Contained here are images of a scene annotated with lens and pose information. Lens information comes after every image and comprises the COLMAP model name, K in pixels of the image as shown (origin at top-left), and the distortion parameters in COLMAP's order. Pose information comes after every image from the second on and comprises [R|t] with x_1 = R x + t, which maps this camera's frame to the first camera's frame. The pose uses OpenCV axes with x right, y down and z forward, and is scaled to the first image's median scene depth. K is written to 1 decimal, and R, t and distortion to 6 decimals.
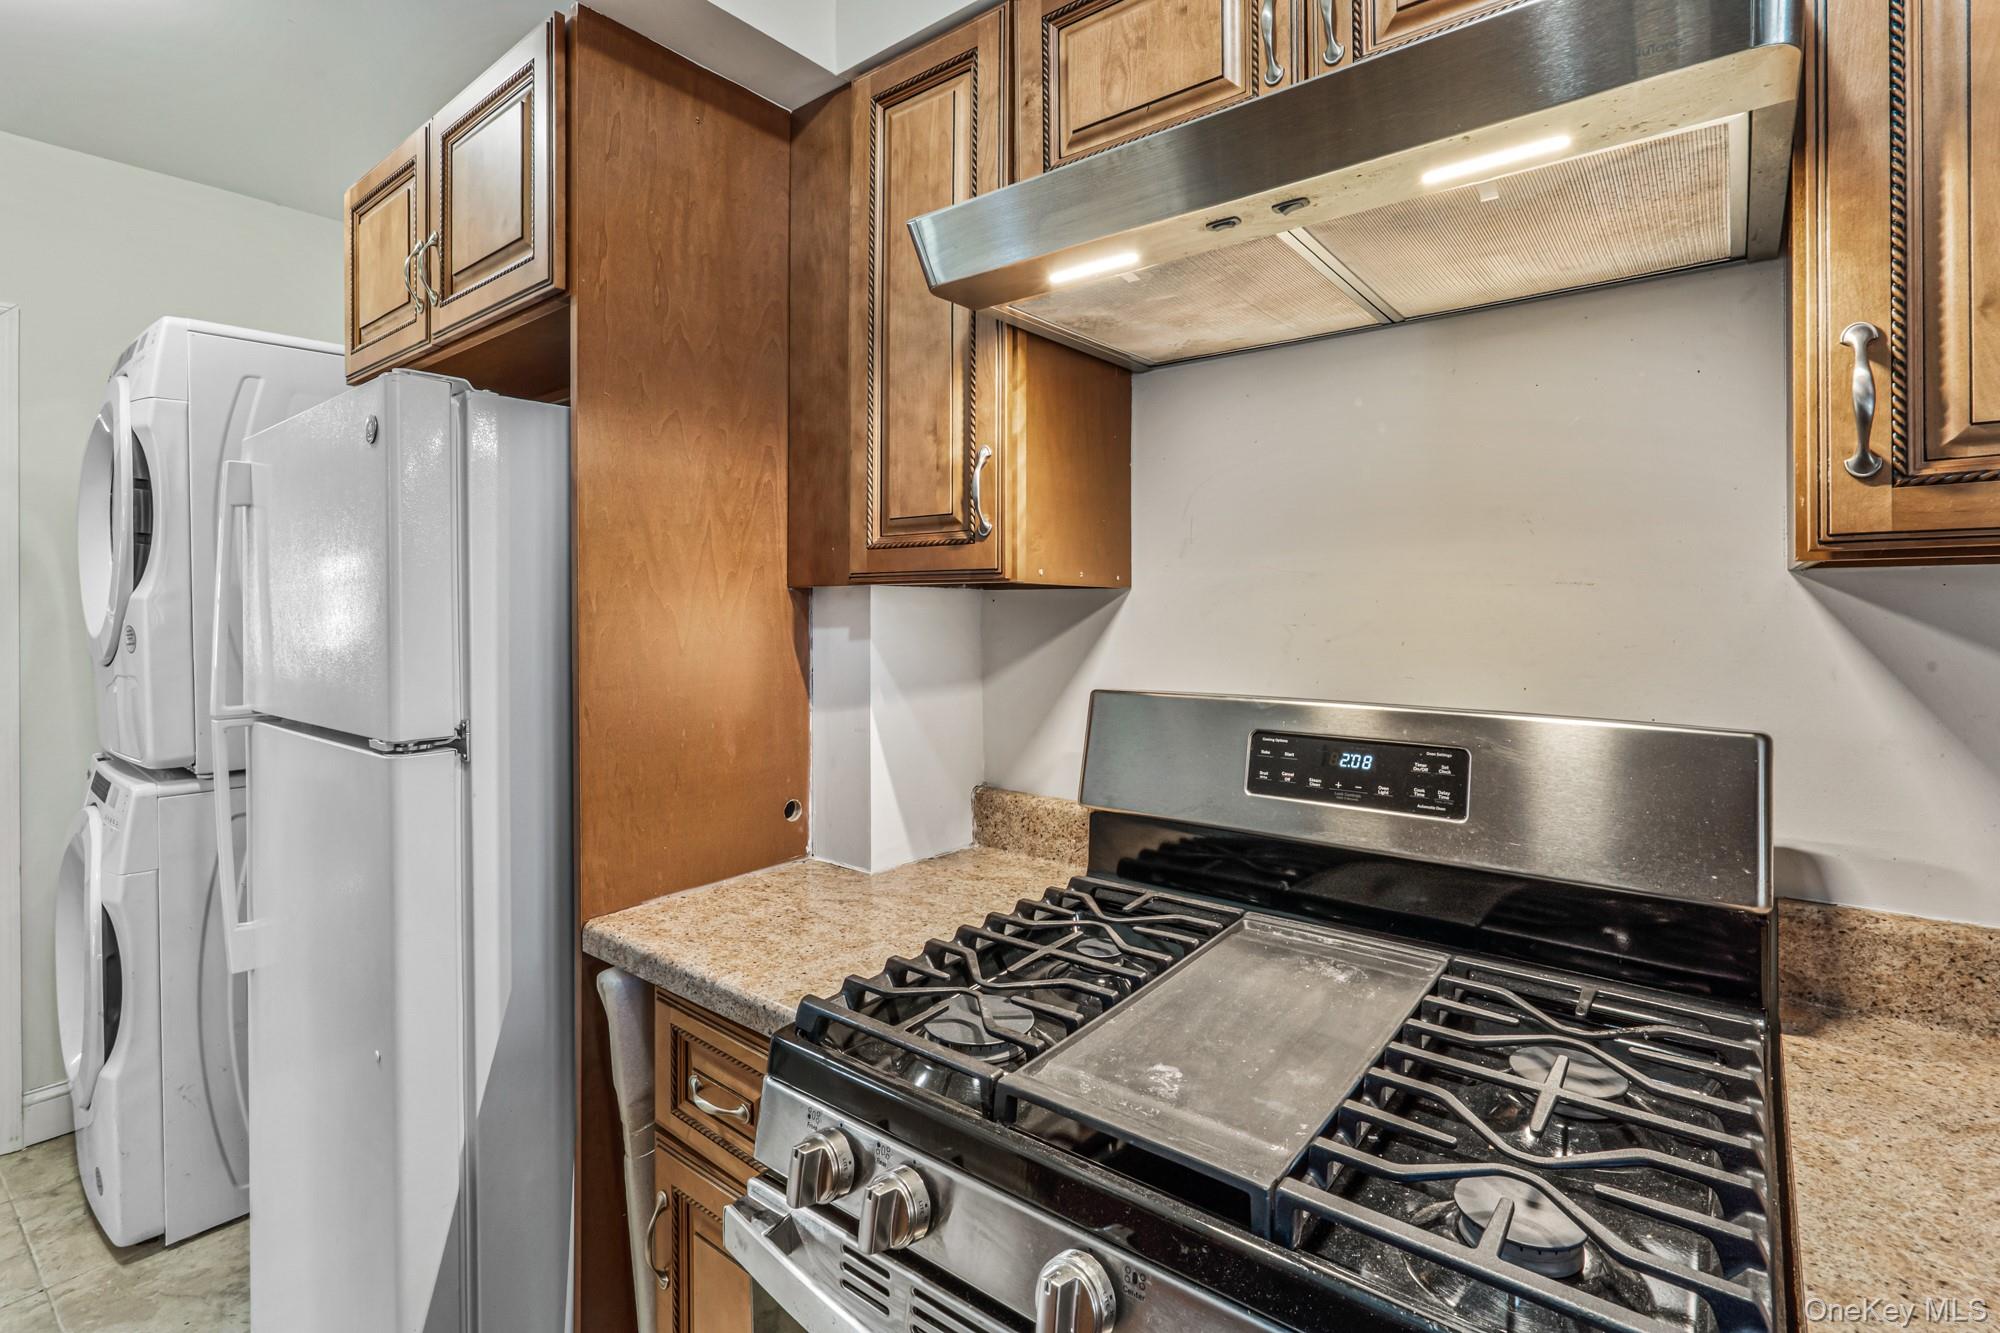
lens RADIAL K [[929.4, 0, 984.1], [0, 929.4, 611.7], [0, 0, 1]] dist [-0.010653, 0.001163]
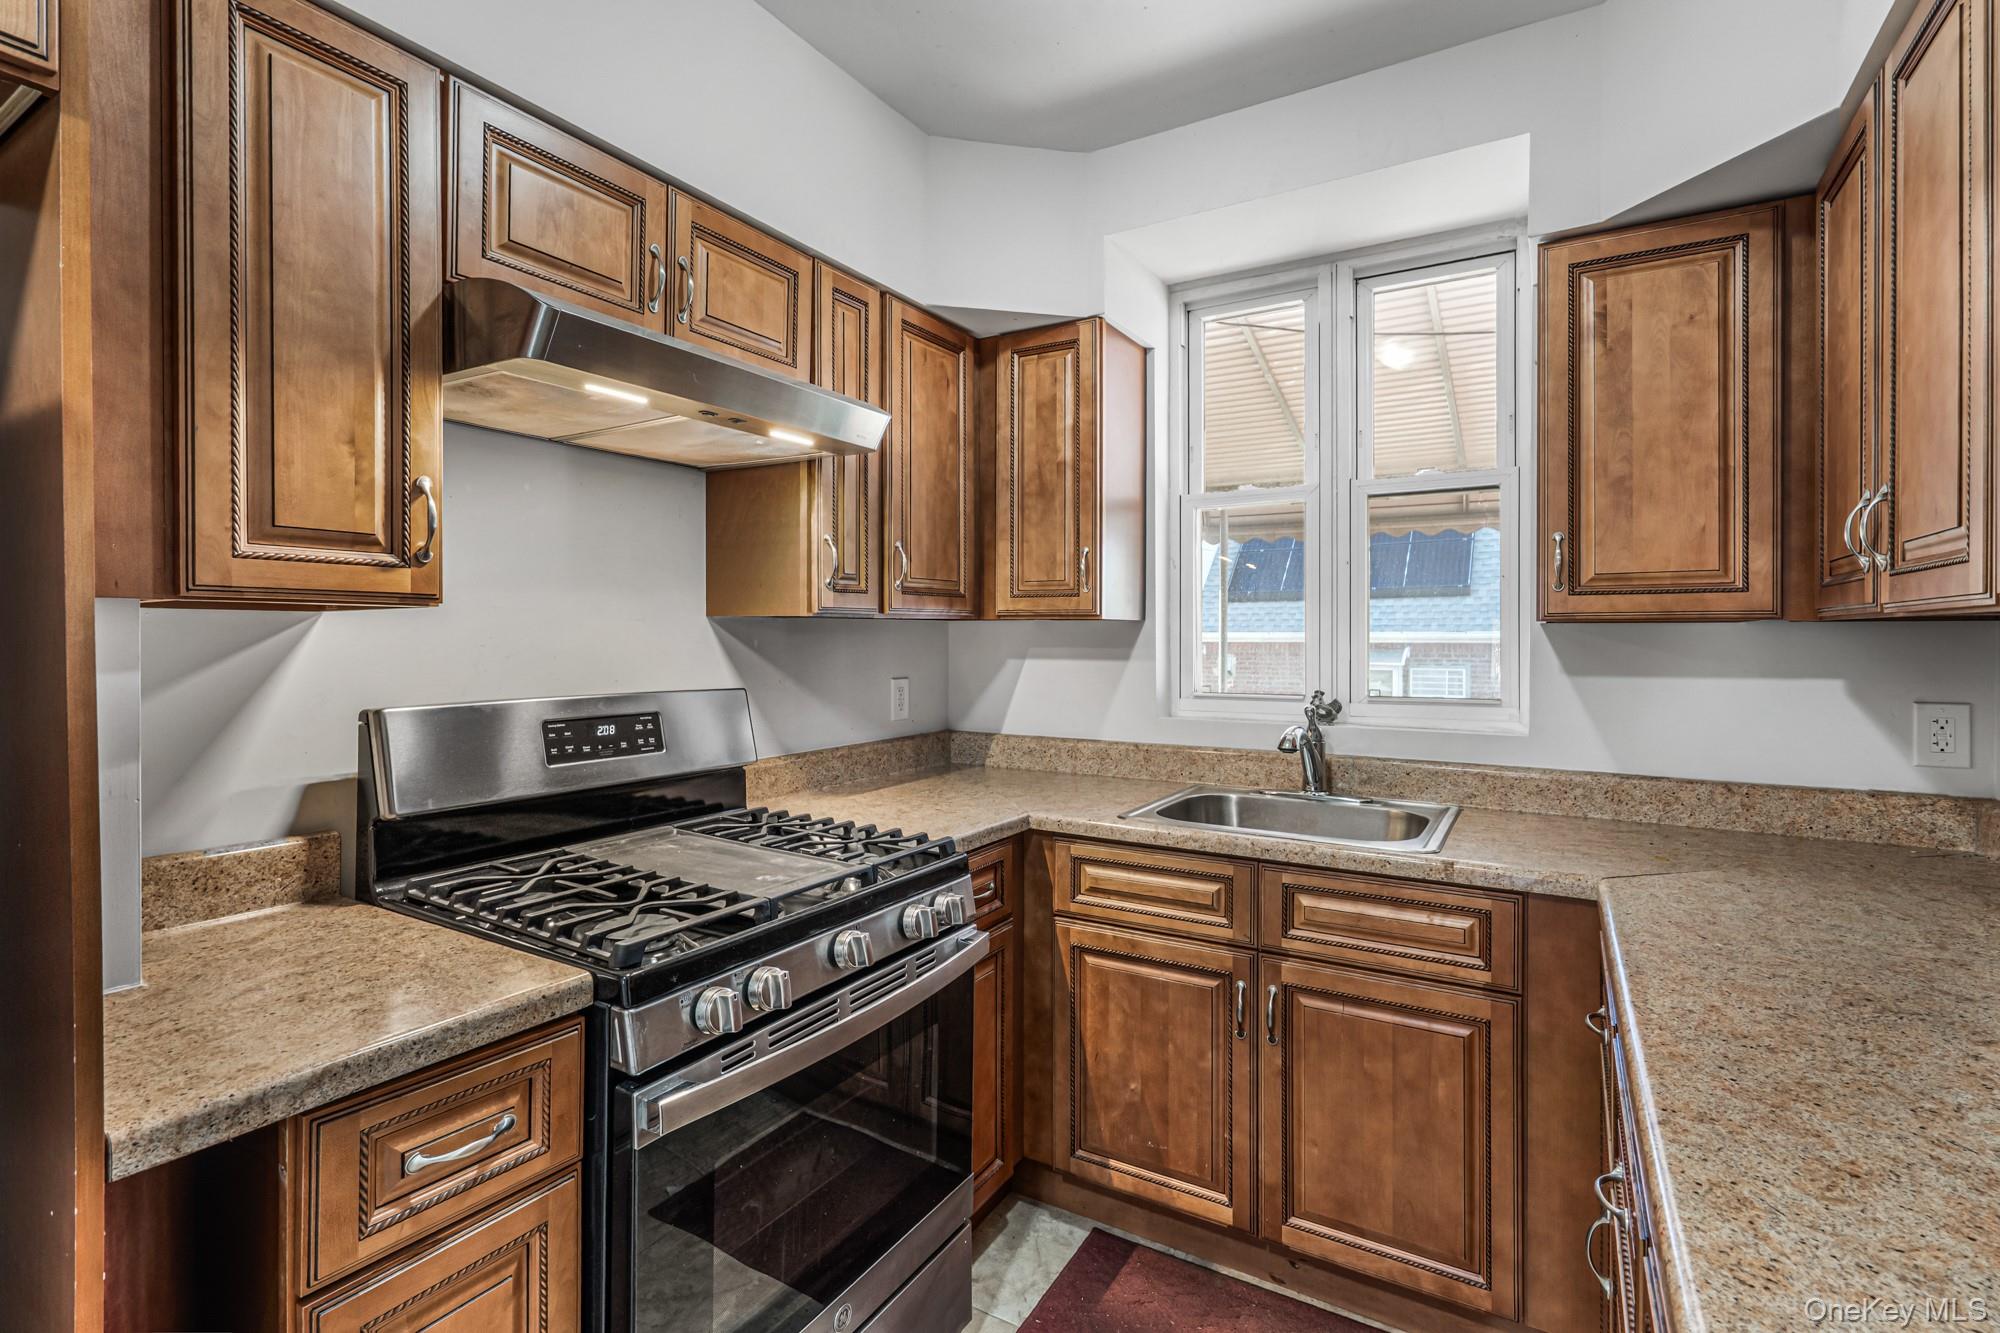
lens RADIAL K [[929.4, 0, 982.3], [0, 929.4, 638.1], [0, 0, 1]] dist [-0.010653, 0.001163]
pose [[-0.117328, -0.001264, 0.993092, -1.177976], [0.001381, 0.999998, 0.001436, 0.003787], [-0.993092, 0.001540, -0.117326, 0.526360]]
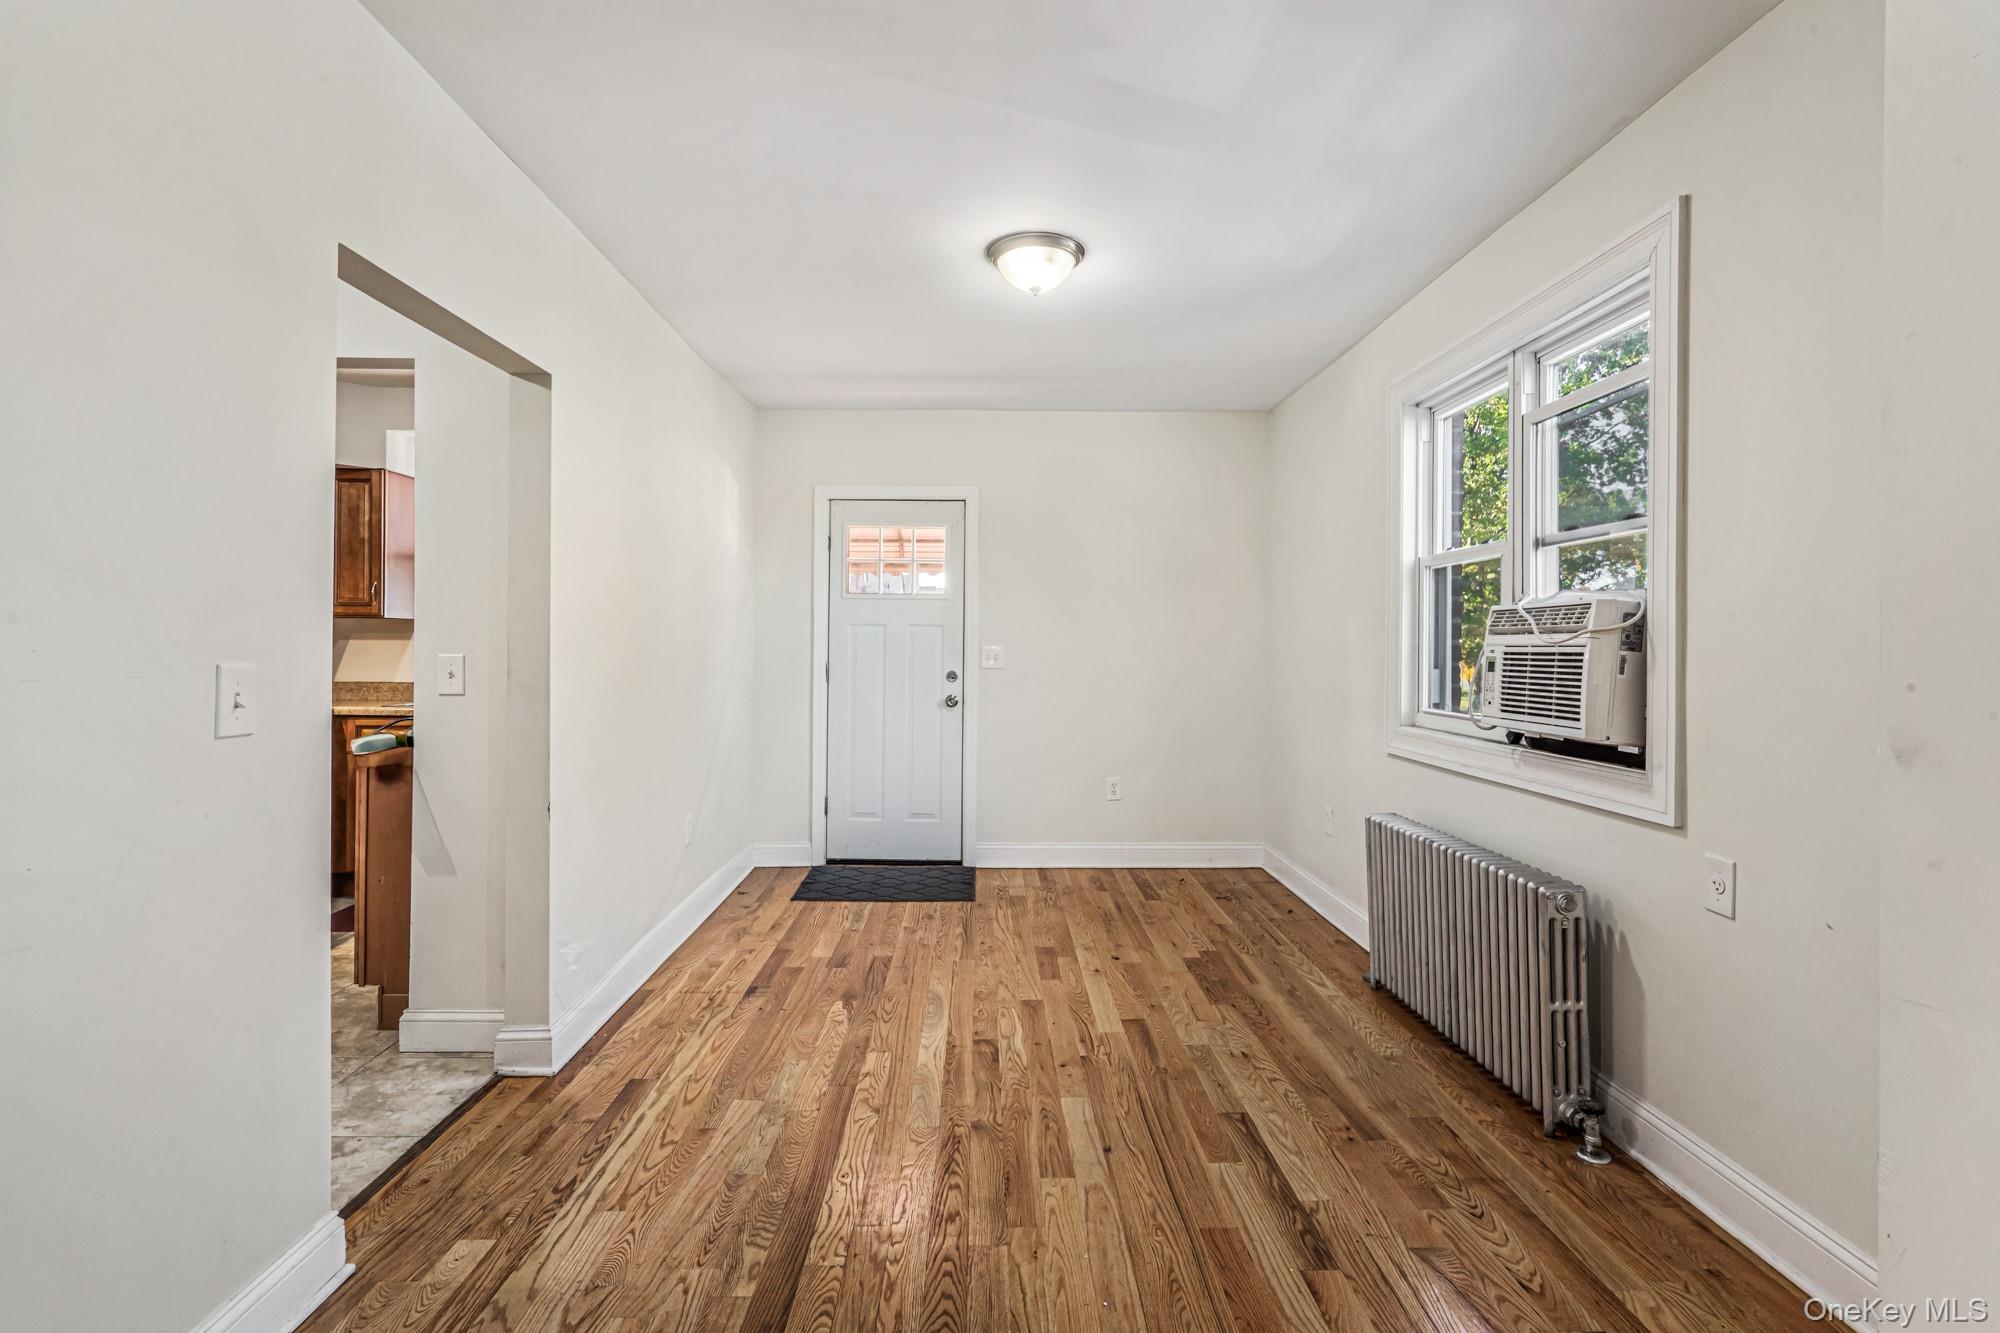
lens RADIAL K [[929.4, 0, 993.1], [0, 929.4, 647.9], [0, 0, 1]] dist [-0.010653, 0.001163]
pose [[-0.627465, -0.002403, 0.778641, -4.970282], [-0.003075, 0.999995, 0.000608, 0.113287], [-0.778639, -0.002012, -0.627469, 0.494177]]
